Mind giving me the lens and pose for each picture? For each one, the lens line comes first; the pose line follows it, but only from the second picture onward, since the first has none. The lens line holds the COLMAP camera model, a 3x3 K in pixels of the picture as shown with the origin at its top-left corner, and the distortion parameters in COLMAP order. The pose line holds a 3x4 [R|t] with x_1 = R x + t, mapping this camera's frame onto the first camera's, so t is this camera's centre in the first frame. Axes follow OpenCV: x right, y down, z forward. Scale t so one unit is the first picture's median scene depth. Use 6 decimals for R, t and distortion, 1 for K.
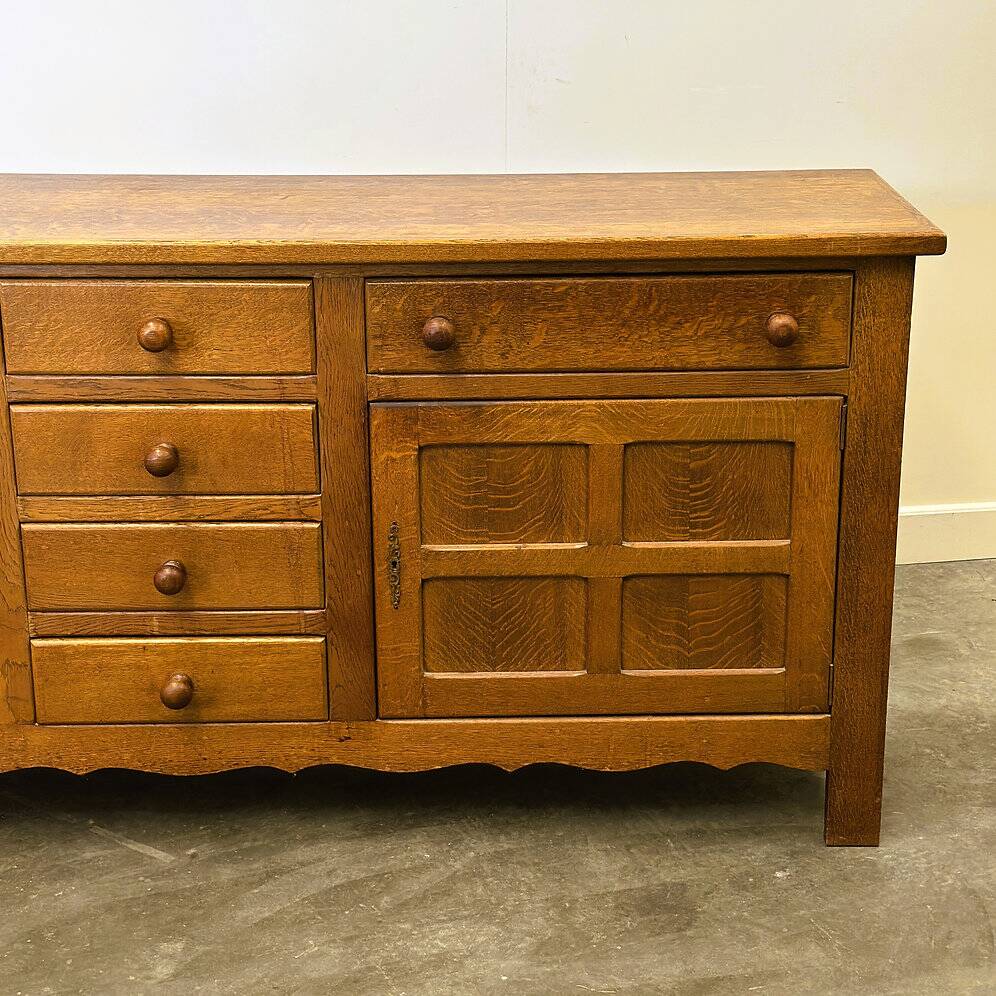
lens RADIAL K [[1871.5, 0, 500.0], [0, 1871.5, 453.2], [0, 0, 1]] dist [0.153505, -0.119790]
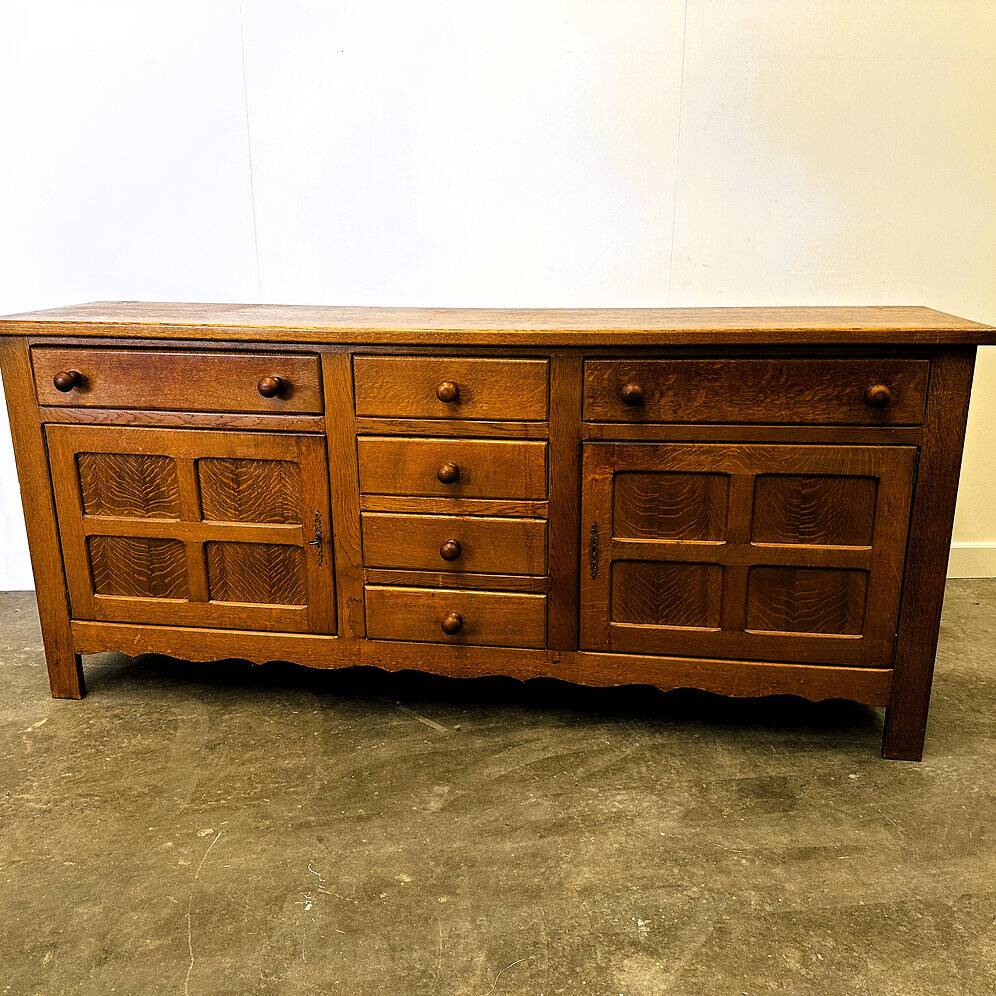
lens RADIAL K [[920.2, 0, 487.9], [0, 920.2, 497.6], [0, 0, 1]] dist [0.183295, -0.379734]
pose [[0.987819, 0.039832, -0.150421, -0.030472], [-0.044669, 0.998583, -0.028913, 0.043093], [0.149056, 0.035280, 0.988199, 0.242396]]
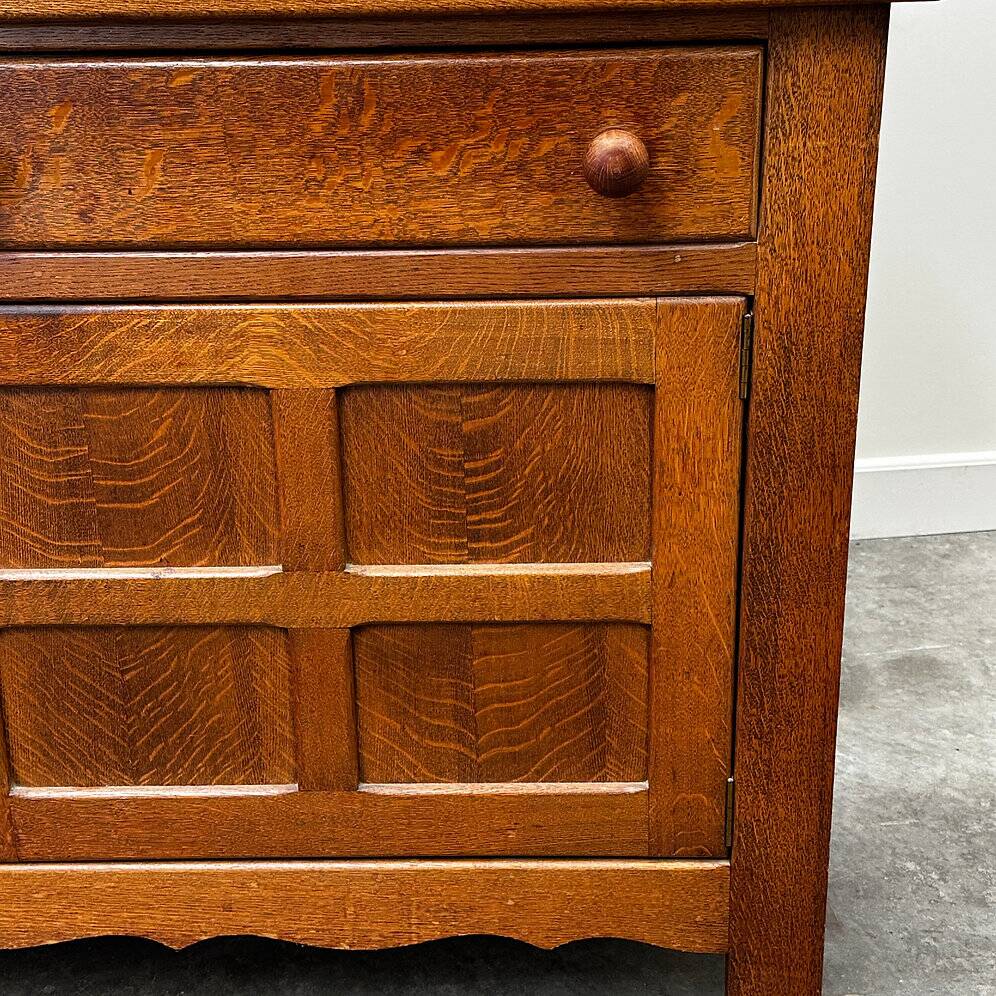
lens RADIAL K [[1665.5, 0, 492.5], [0, 1665.5, 499.4], [0, 0, 1]] dist [0.156897, -0.149930]
pose [[0.998967, 0.004200, -0.045247, 0.131191], [-0.000469, 0.996620, 0.082146, -0.012138], [0.045439, -0.082040, 0.995593, 0.520541]]
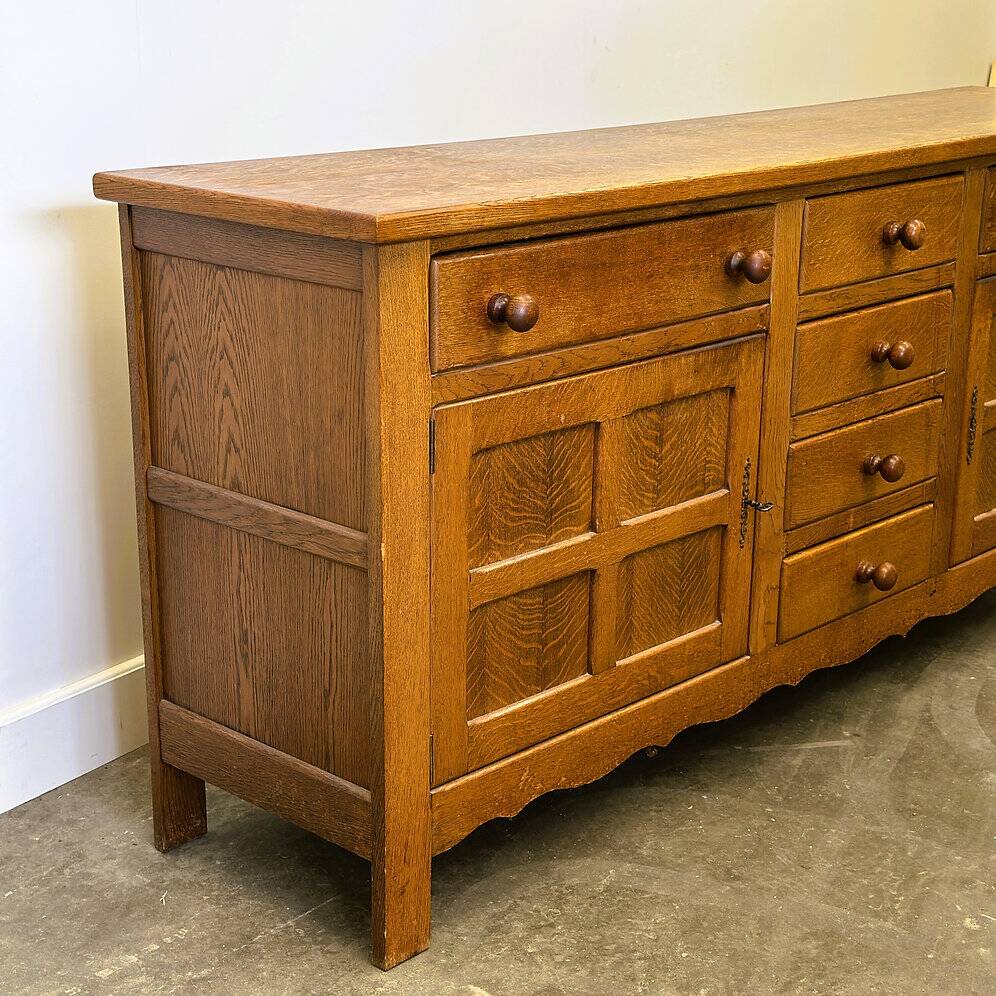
lens RADIAL K [[1841.6, 0, 498.1], [0, 1841.6, 545.1], [0, 0, 1]] dist [0.164025, -0.048911]
pose [[0.690061, -0.215981, 0.690773, -1.074889], [0.217805, 0.972162, 0.086381, -0.031596], [-0.690200, 0.090846, 0.717893, 0.387408]]
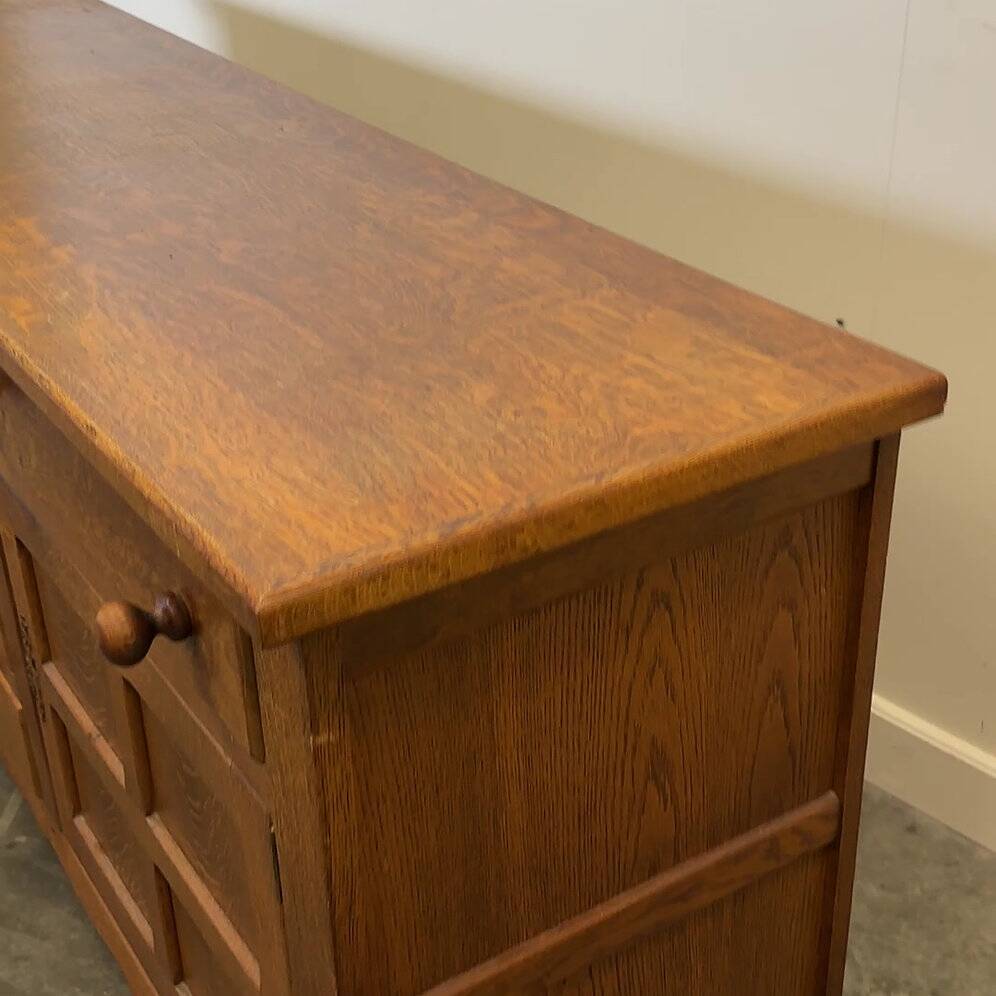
lens RADIAL K [[1495.1, 0, 487.8], [0, 1495.1, 561.5], [0, 0, 1]] dist [0.190564, 0.030599]
pose [[0.529069, 0.425233, -0.734345, 0.459802], [-0.237641, 0.905002, 0.352843, -0.232543], [0.814624, -0.012168, 0.579861, 0.807069]]
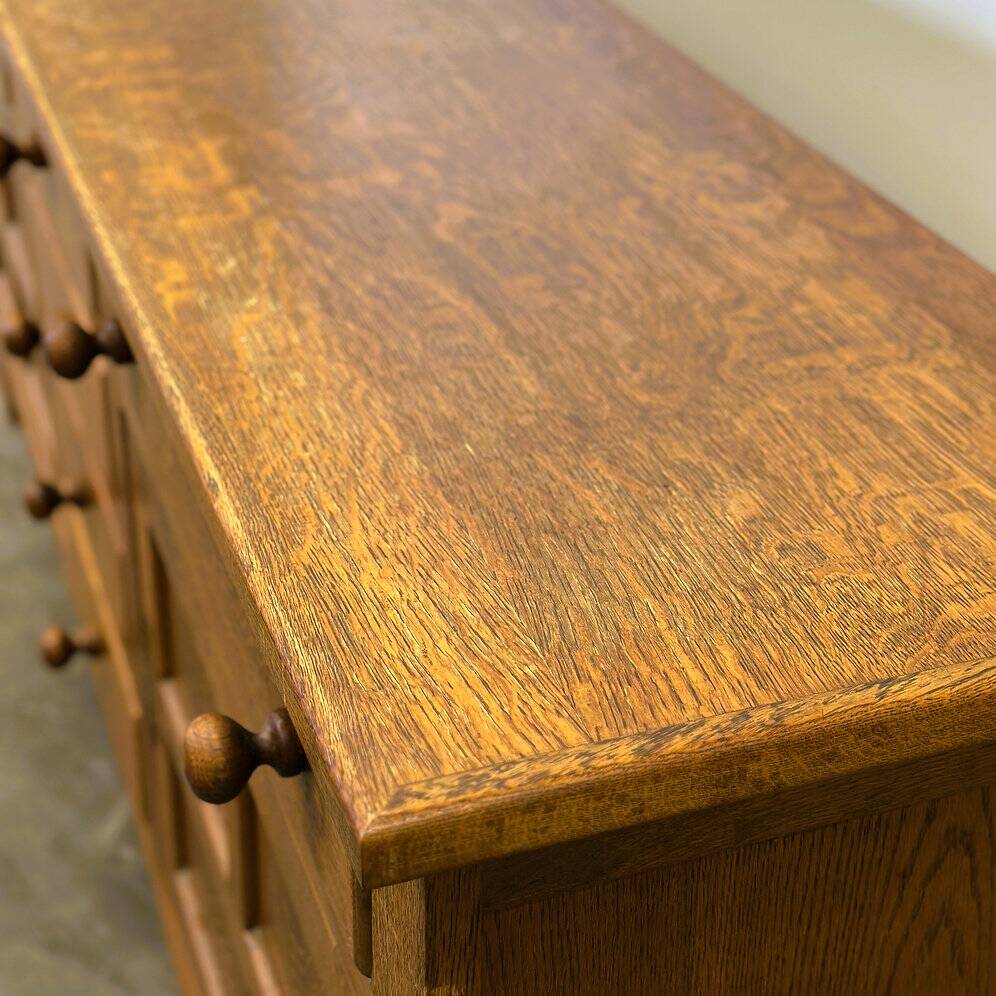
lens RADIAL K [[1861.8, 0, 498.0], [0, 1861.8, 498.0], [0, 0, 1]] dist [0.173444, -0.187004]
pose [[0.351818, 0.491537, -0.796628, 0.413631], [-0.303529, 0.864957, 0.399648, -0.259909], [0.885491, 0.101196, 0.453504, 0.835416]]
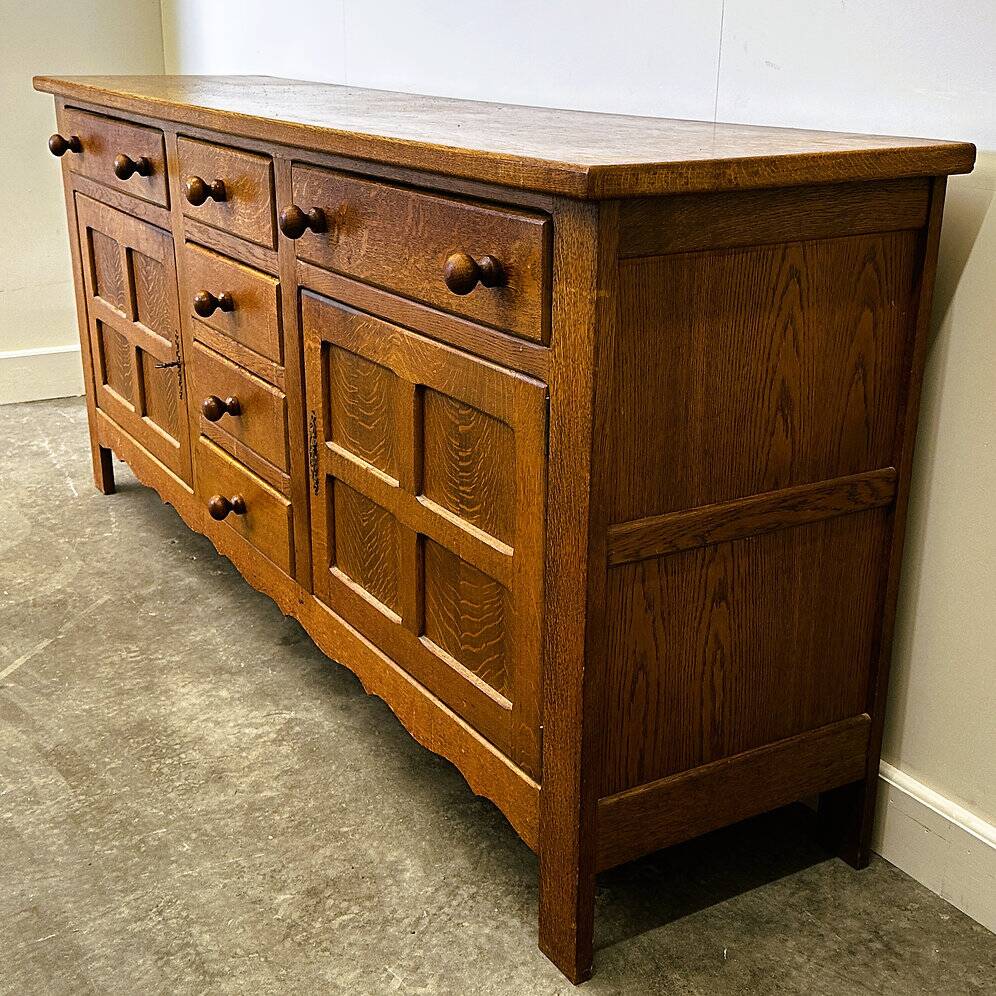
lens RADIAL K [[1336.3, 0, 498.0], [0, 1336.3, 498.0], [0, 0, 1]] dist [0.167122, 0.021665]
pose [[0.507329, 0.292525, -0.810584, 0.617943], [-0.279878, 0.945563, 0.166066, -0.070433], [0.815037, 0.142615, 0.561584, 0.670270]]
